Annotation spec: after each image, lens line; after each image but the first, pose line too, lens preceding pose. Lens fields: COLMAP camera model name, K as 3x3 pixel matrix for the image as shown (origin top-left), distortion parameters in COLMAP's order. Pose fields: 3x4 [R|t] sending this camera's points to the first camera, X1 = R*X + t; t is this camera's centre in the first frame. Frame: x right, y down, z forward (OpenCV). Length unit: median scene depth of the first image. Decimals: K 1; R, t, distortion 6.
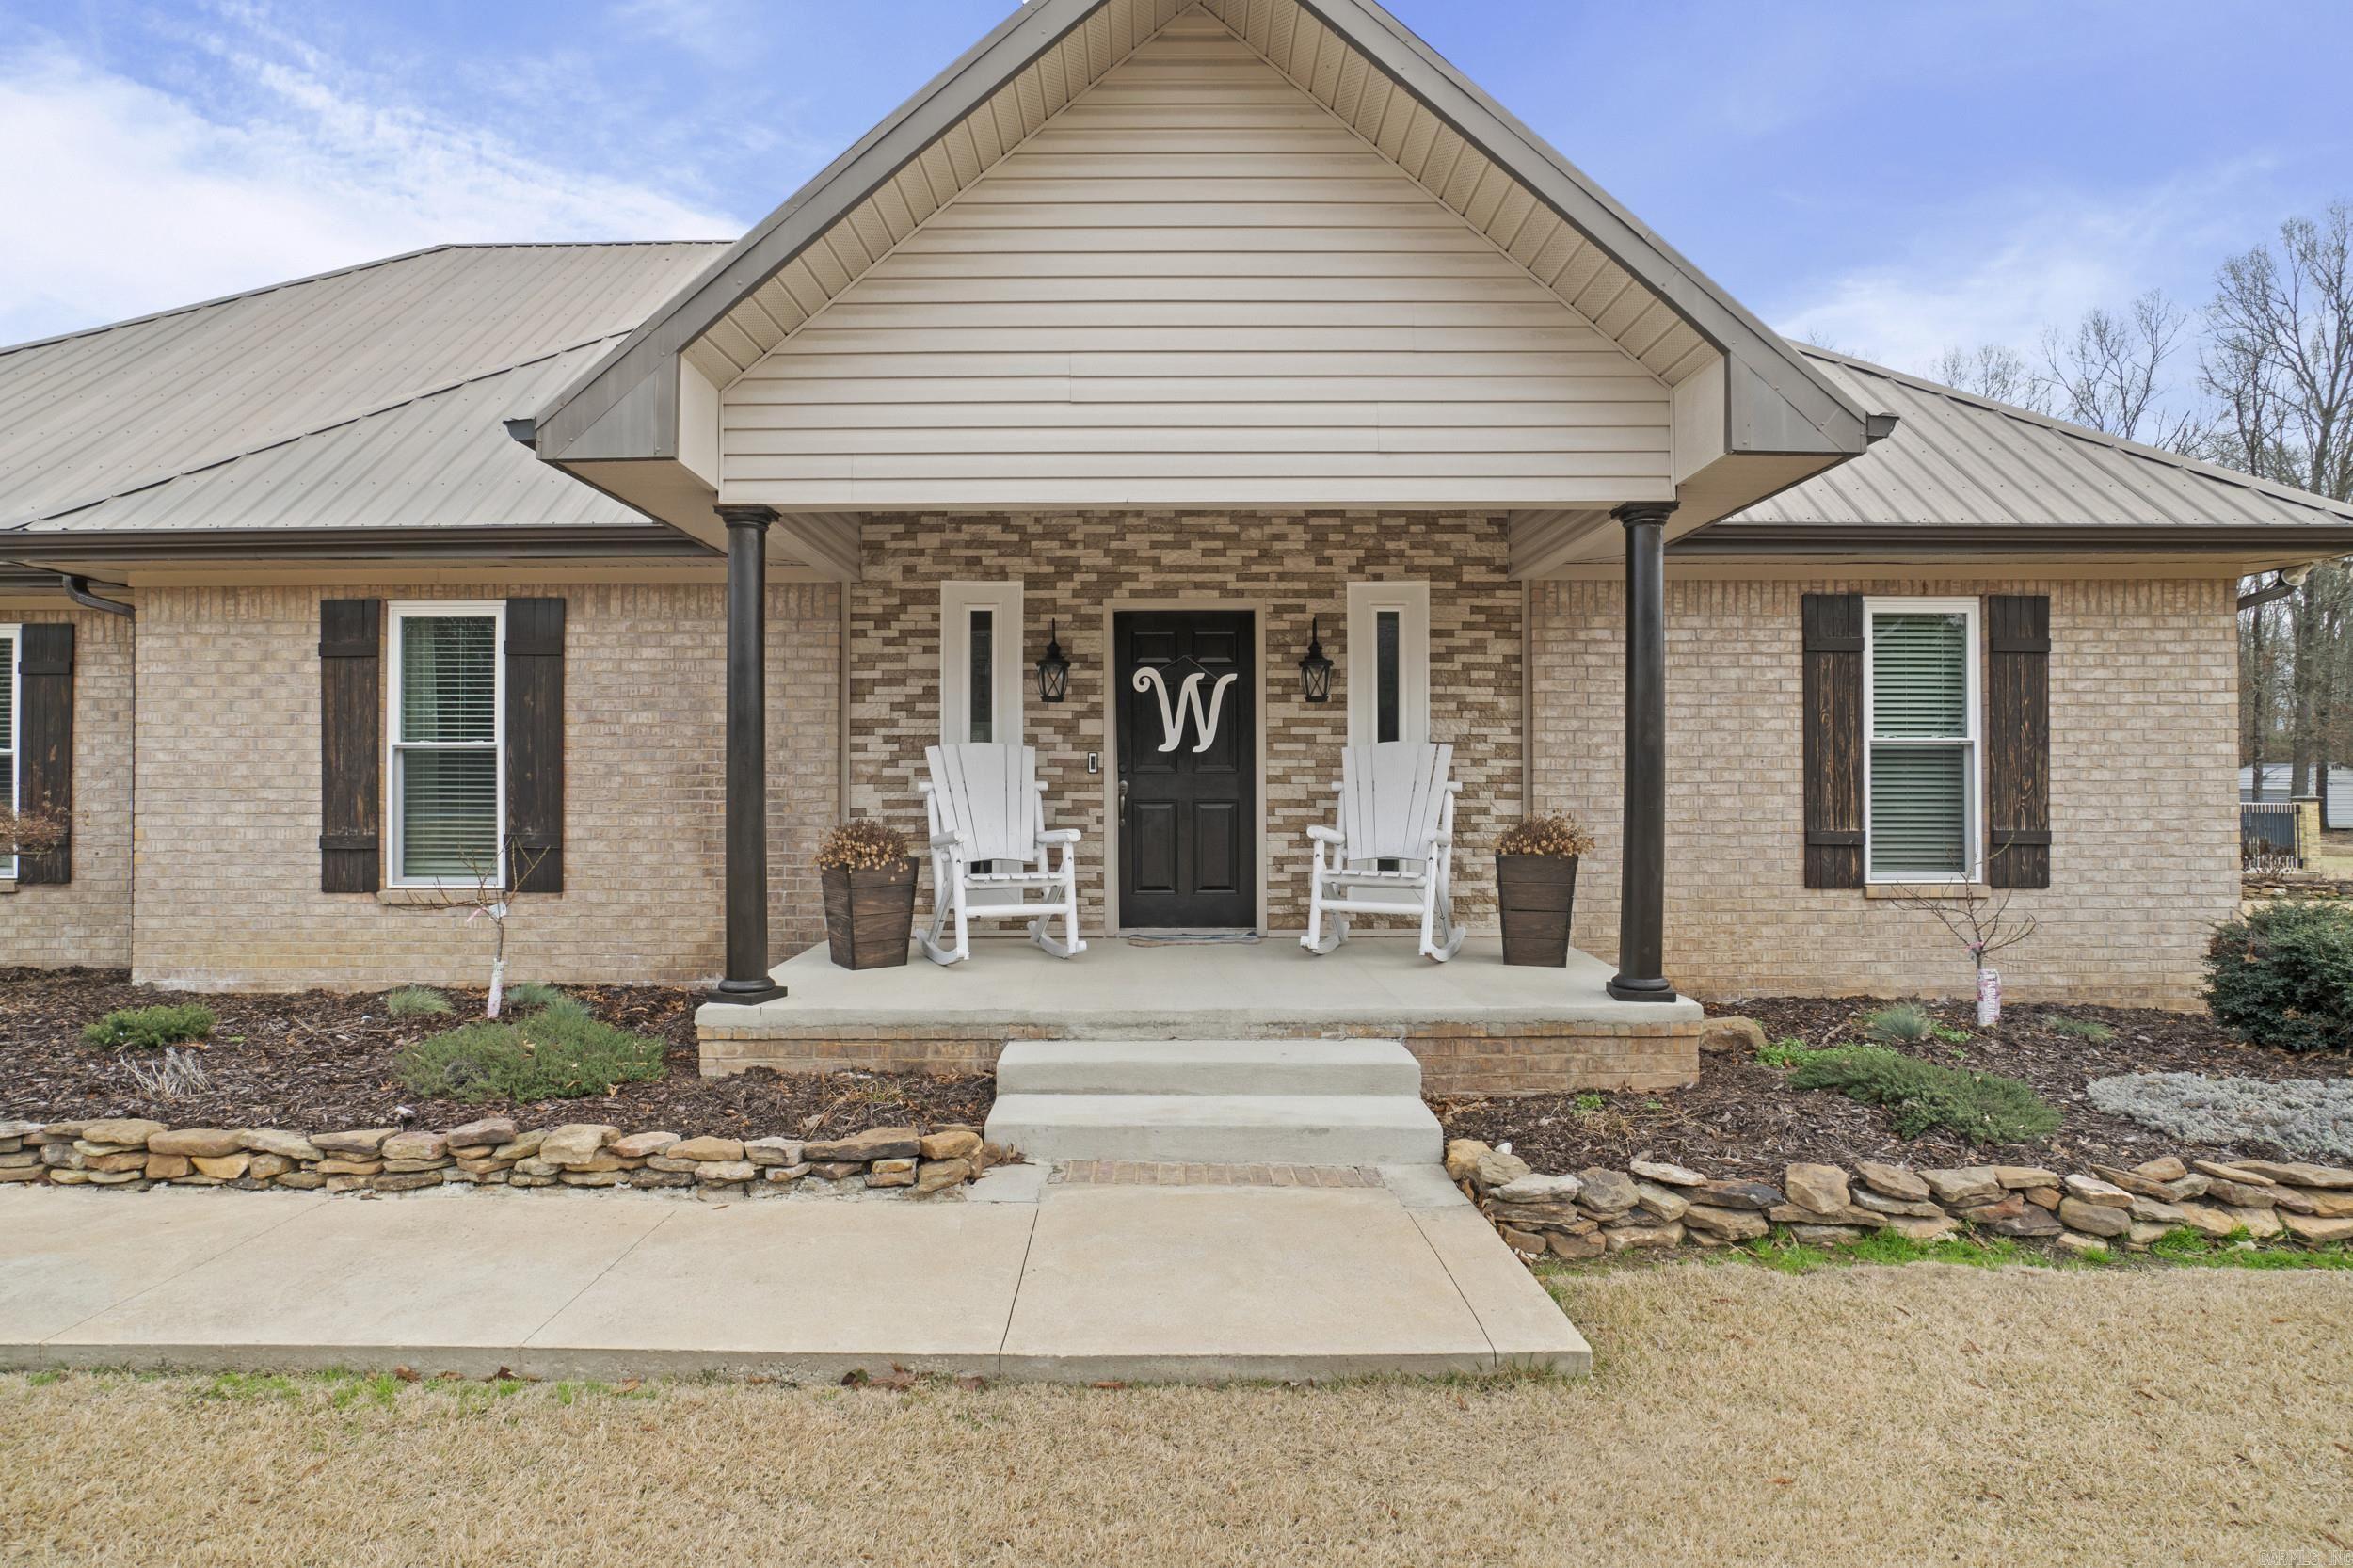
lens RADIAL K [[1211.5, 0, 1157.3], [0, 1211.5, 761.6], [0, 0, 1]] dist [-0.030307, 0.009494]
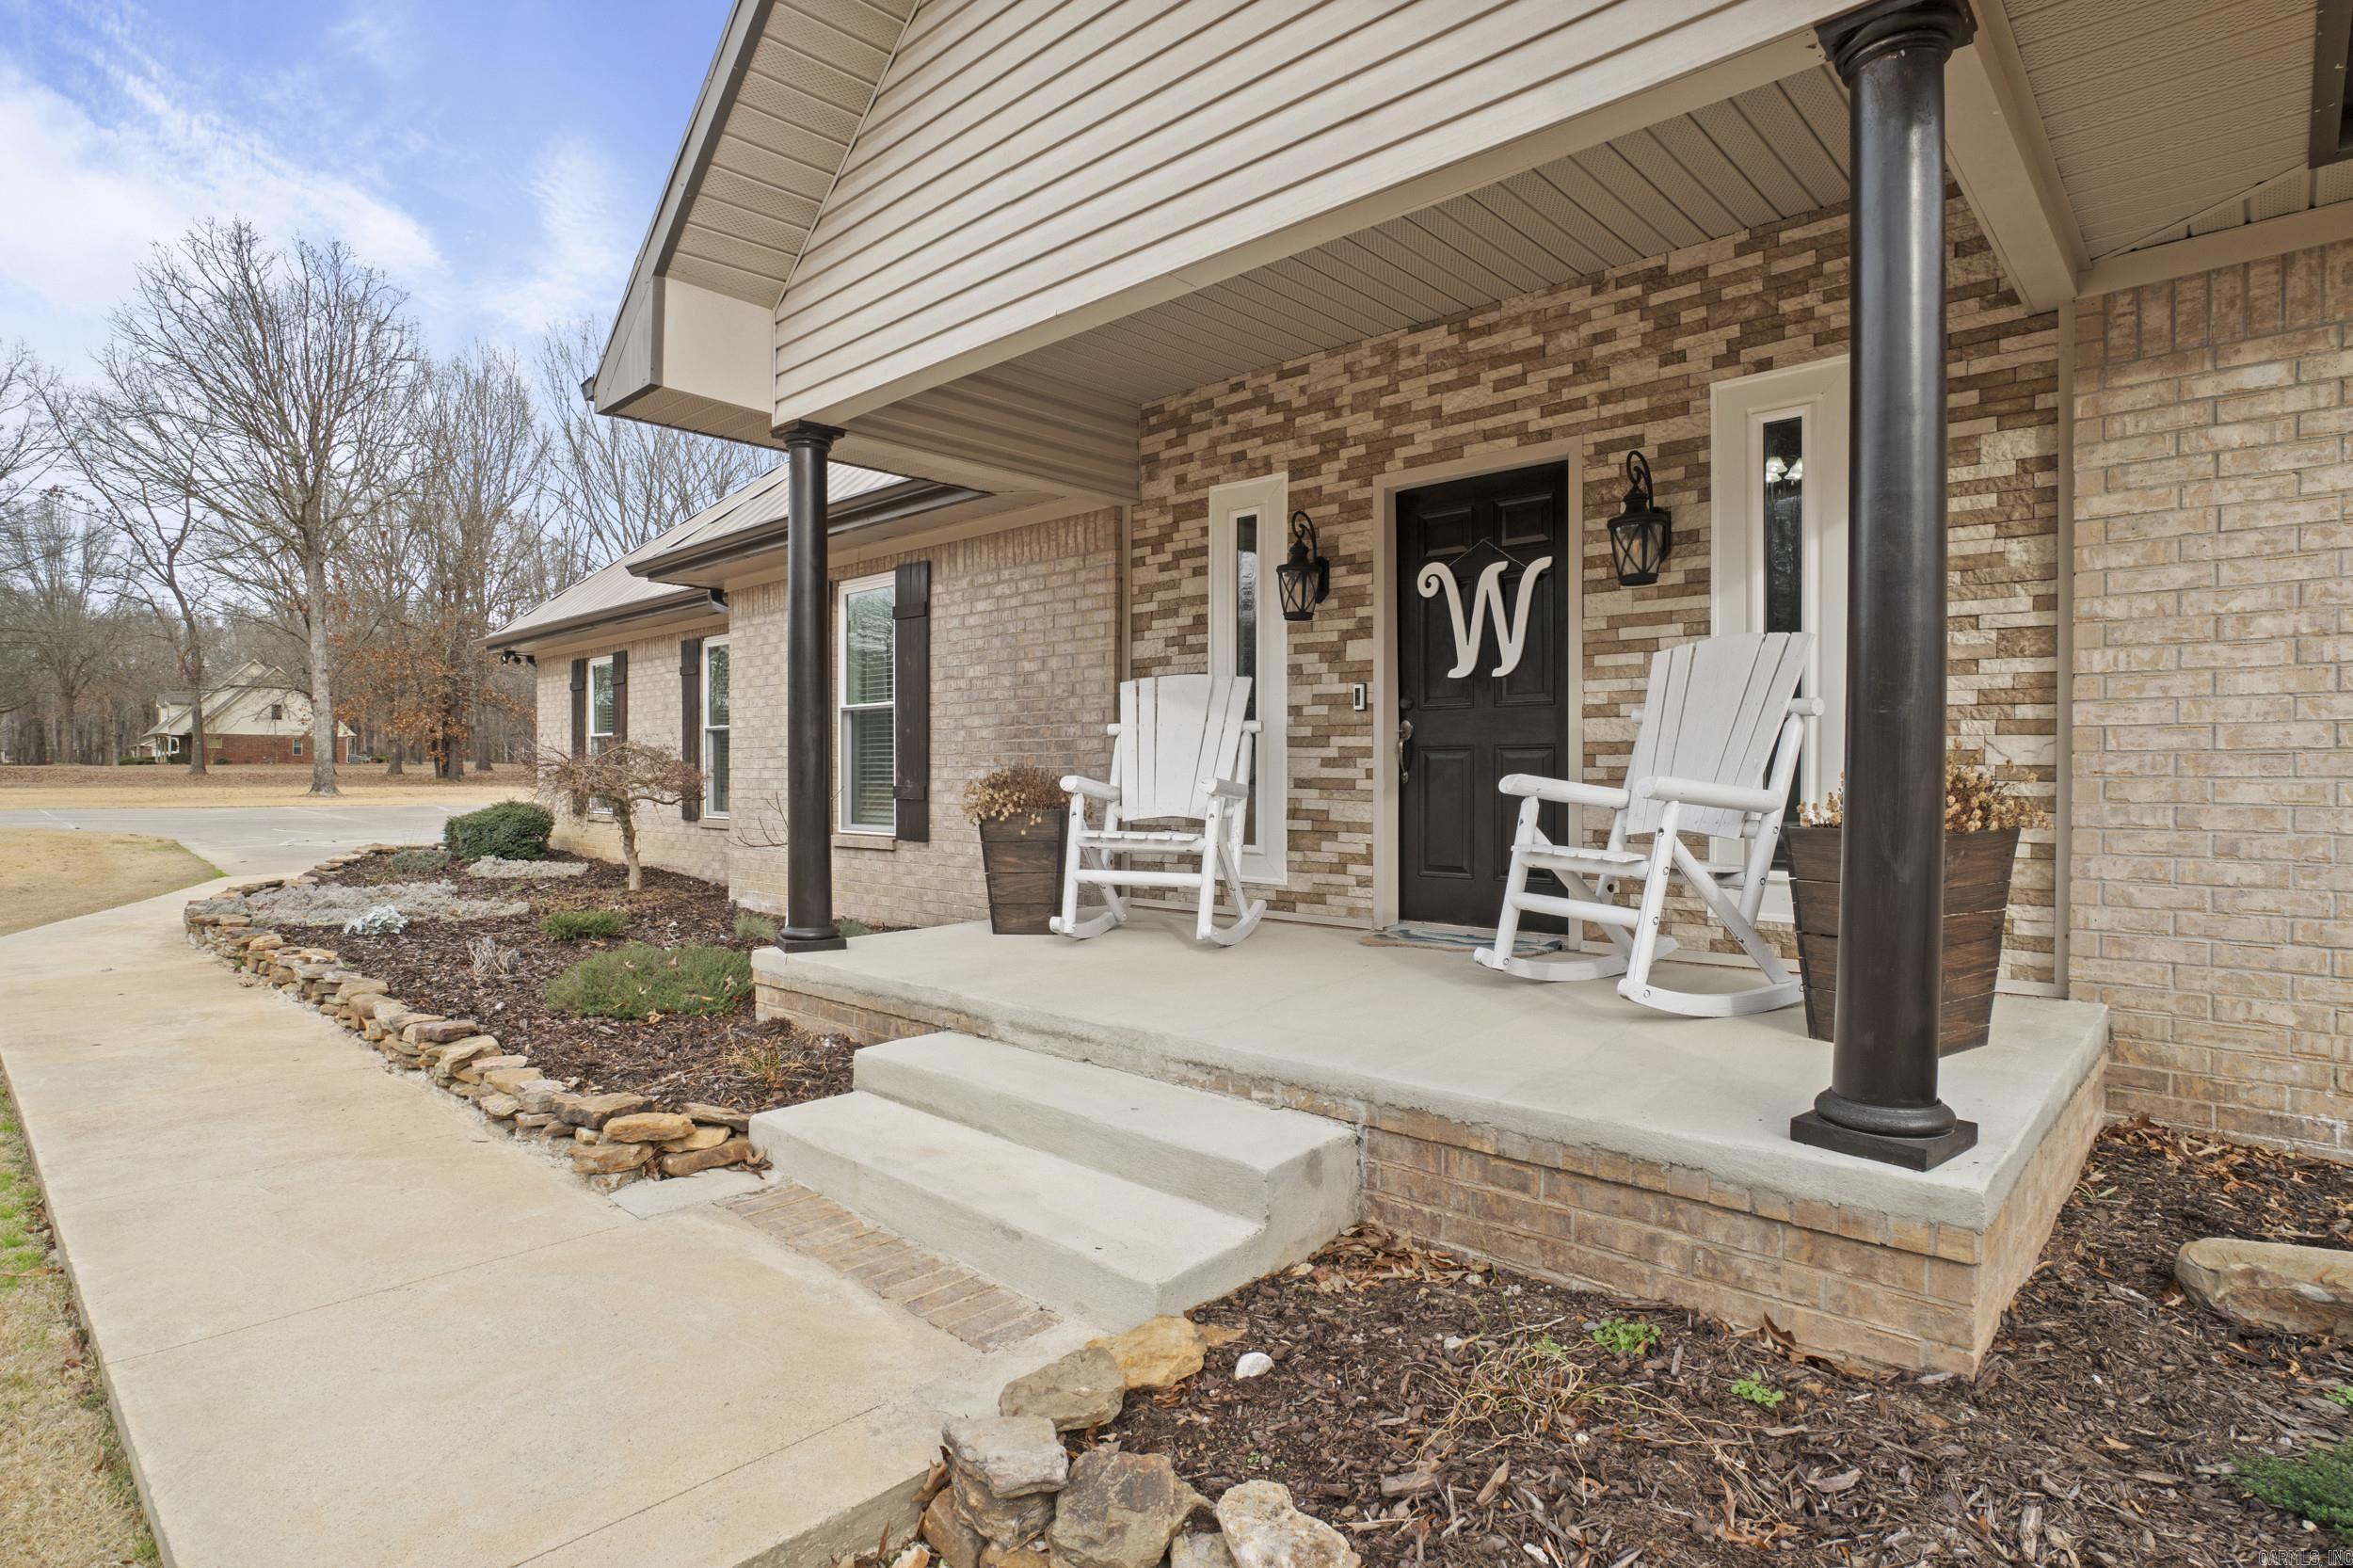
lens RADIAL K [[1211.5, 0, 1157.9], [0, 1211.5, 781.8], [0, 0, 1]] dist [-0.030307, 0.009494]
pose [[0.728171, 0.005425, -0.685374, 0.372991], [0.011765, 0.999722, 0.020413, 0.036812], [0.685294, -0.022928, 0.727905, 0.366401]]
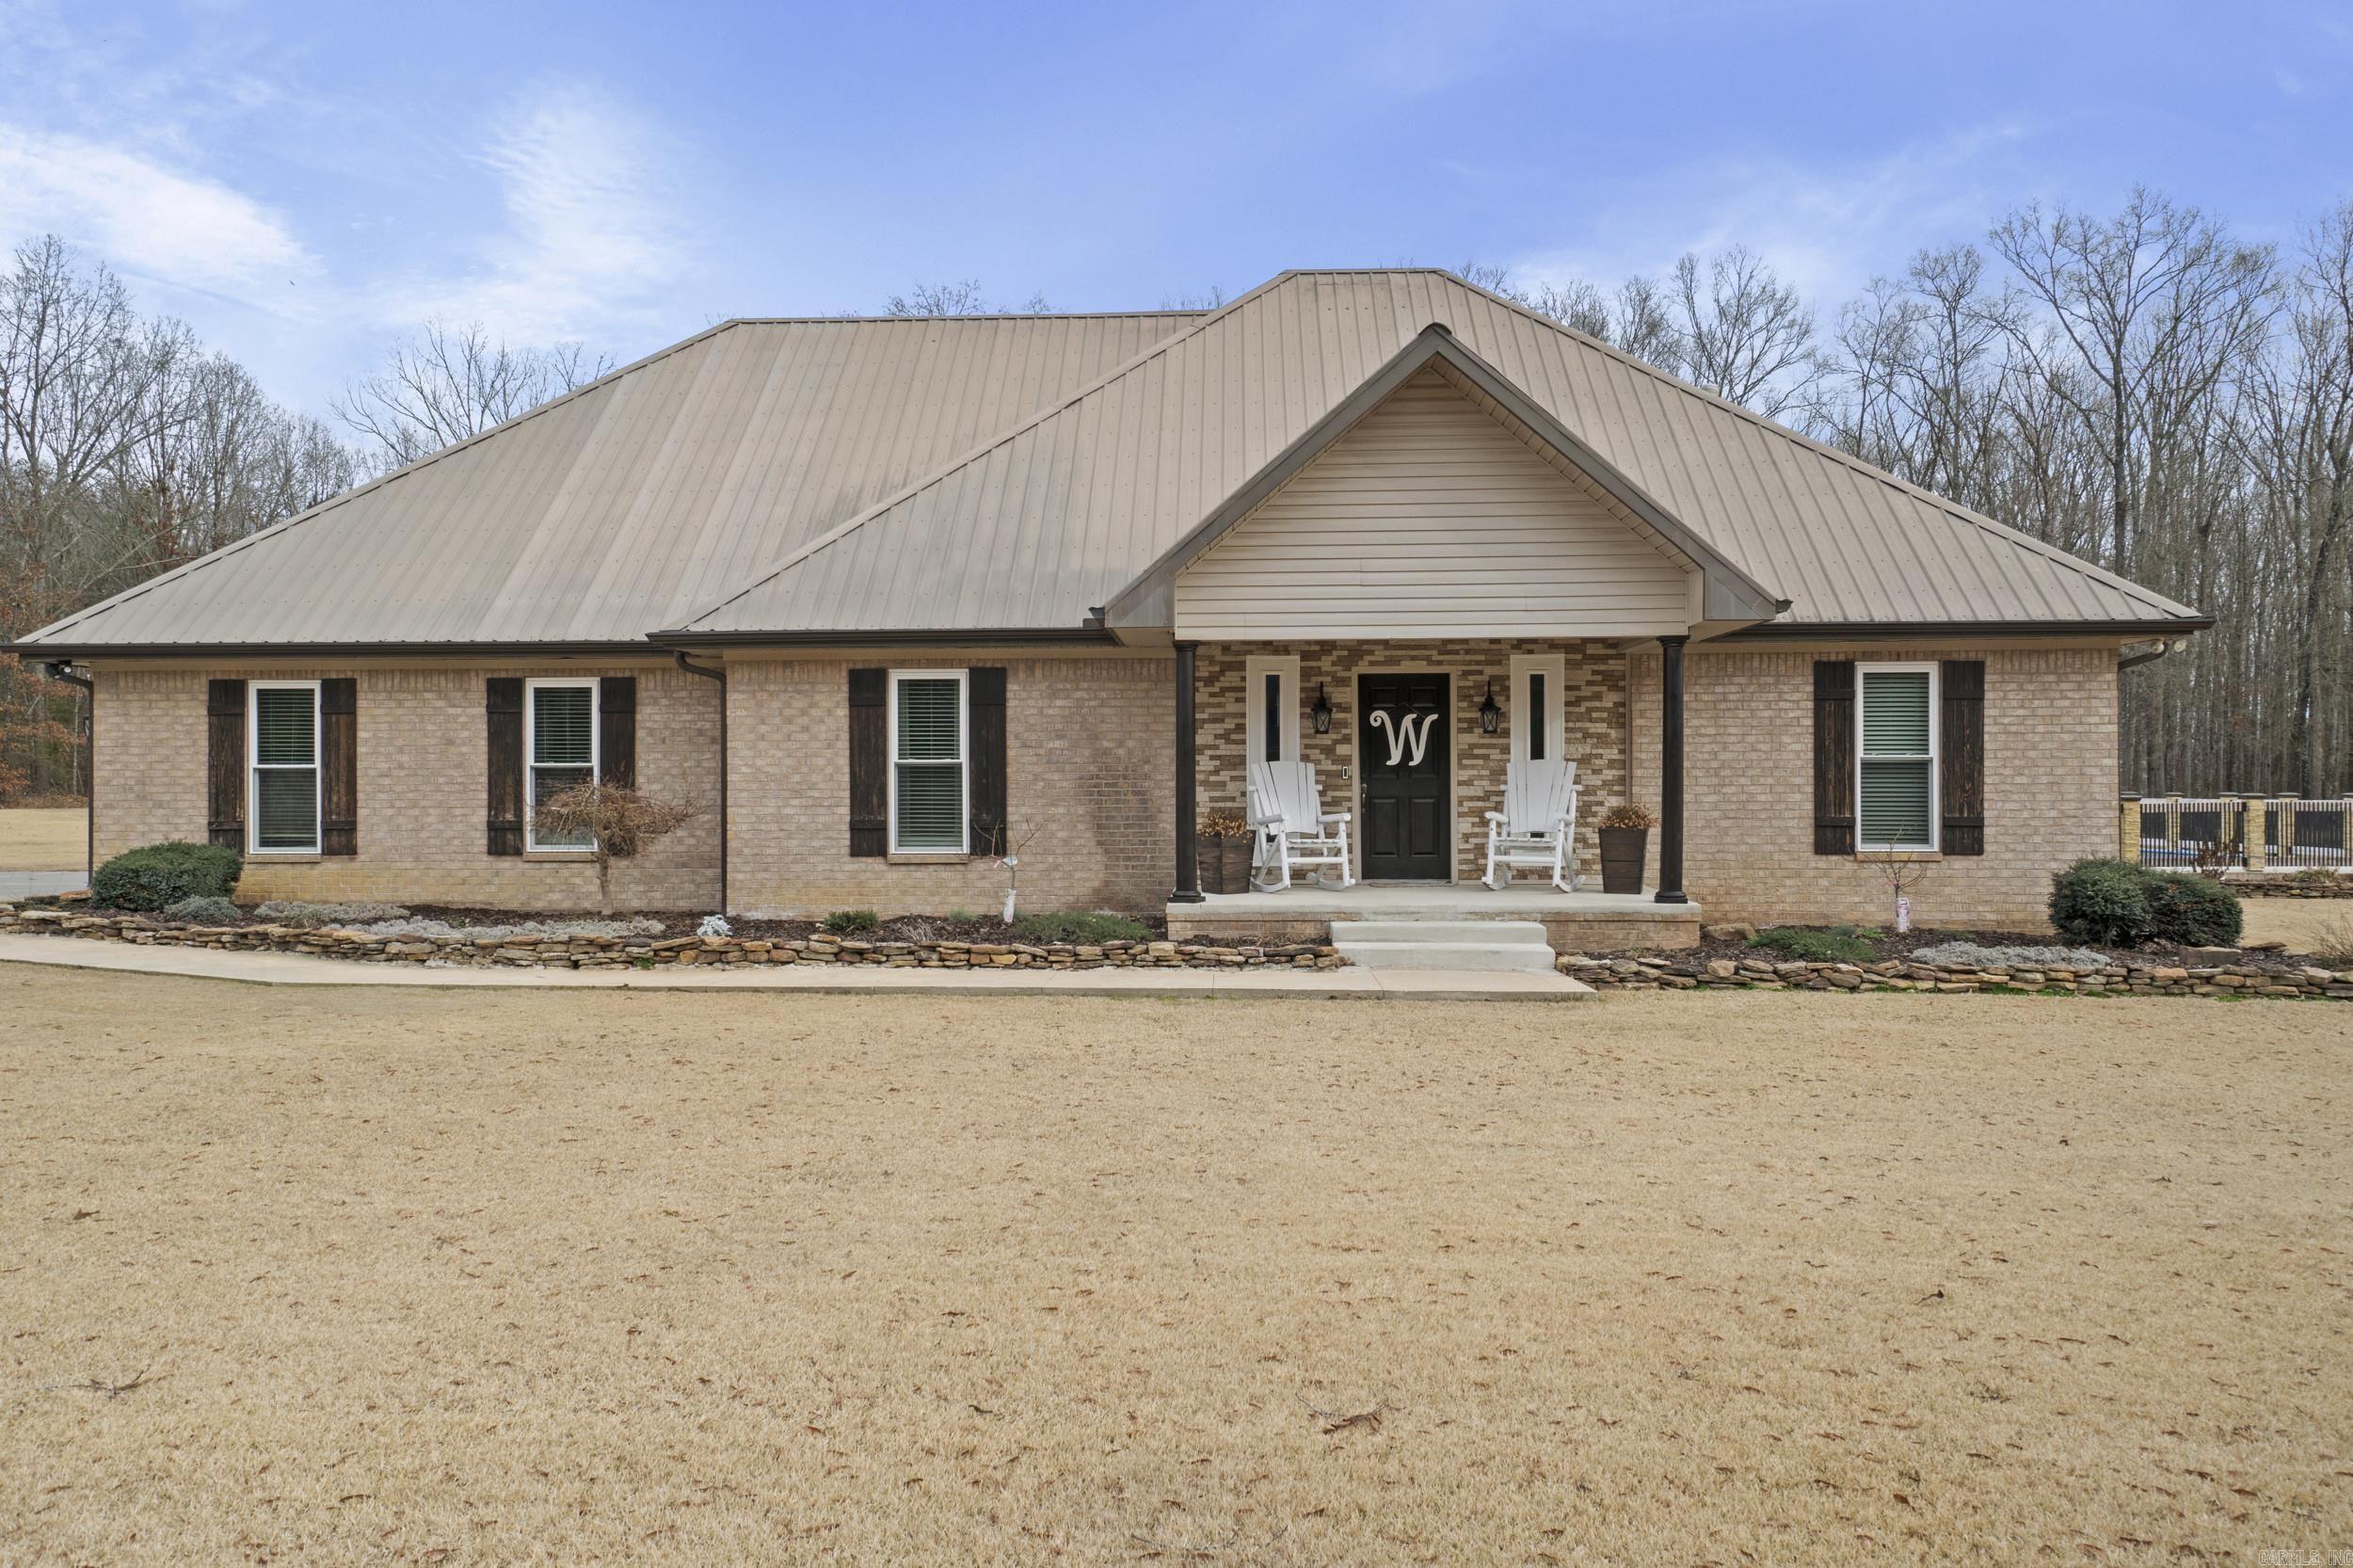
lens RADIAL K [[1723.1, 0, 1158.5], [0, 1723.1, 773.5], [0, 0, 1]] dist [0.035035, 0.002540]
pose [[0.998759, -0.001484, -0.049788, -0.183288], [0.002254, 0.999879, 0.015407, -0.032715], [0.049759, -0.015500, 0.998641, -1.230300]]
